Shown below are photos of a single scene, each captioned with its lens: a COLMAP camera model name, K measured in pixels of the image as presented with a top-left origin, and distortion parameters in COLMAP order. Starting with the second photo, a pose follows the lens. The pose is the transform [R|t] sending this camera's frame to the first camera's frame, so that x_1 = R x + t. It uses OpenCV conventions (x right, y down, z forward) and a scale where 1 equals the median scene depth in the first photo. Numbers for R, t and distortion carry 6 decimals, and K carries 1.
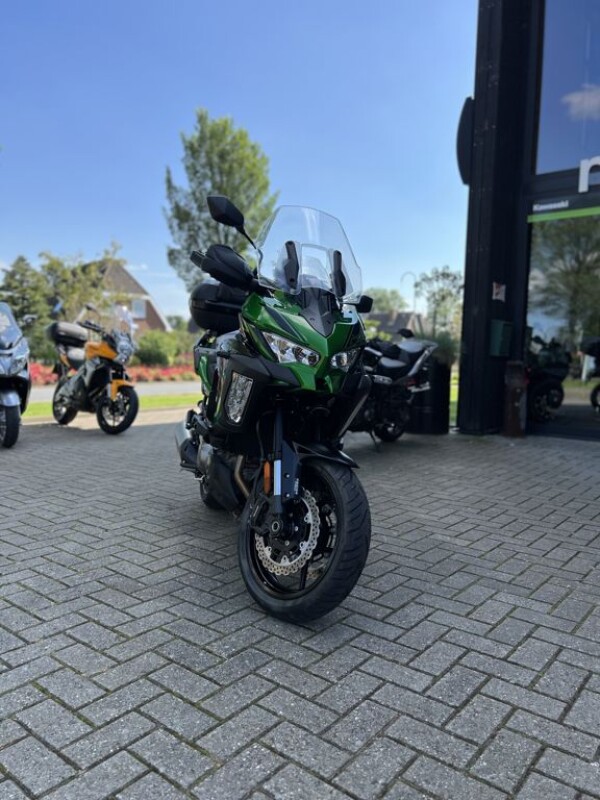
lens RADIAL K [[601.5, 0, 297.0], [0, 601.5, 402.3], [0, 0, 1]] dist [0.044746, -0.052976]
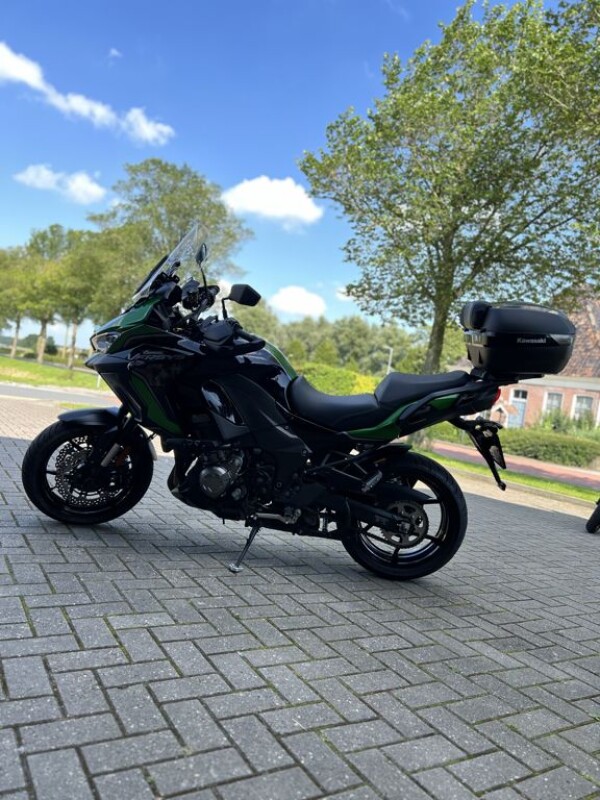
lens RADIAL K [[601.5, 0, 301.7], [0, 601.5, 394.6], [0, 0, 1]] dist [0.044746, -0.052976]
pose [[-0.310260, -0.061656, -0.948650, 1.017919], [-0.229345, 0.973274, 0.011752, -0.067249], [0.922572, 0.221214, -0.316108, 1.607002]]
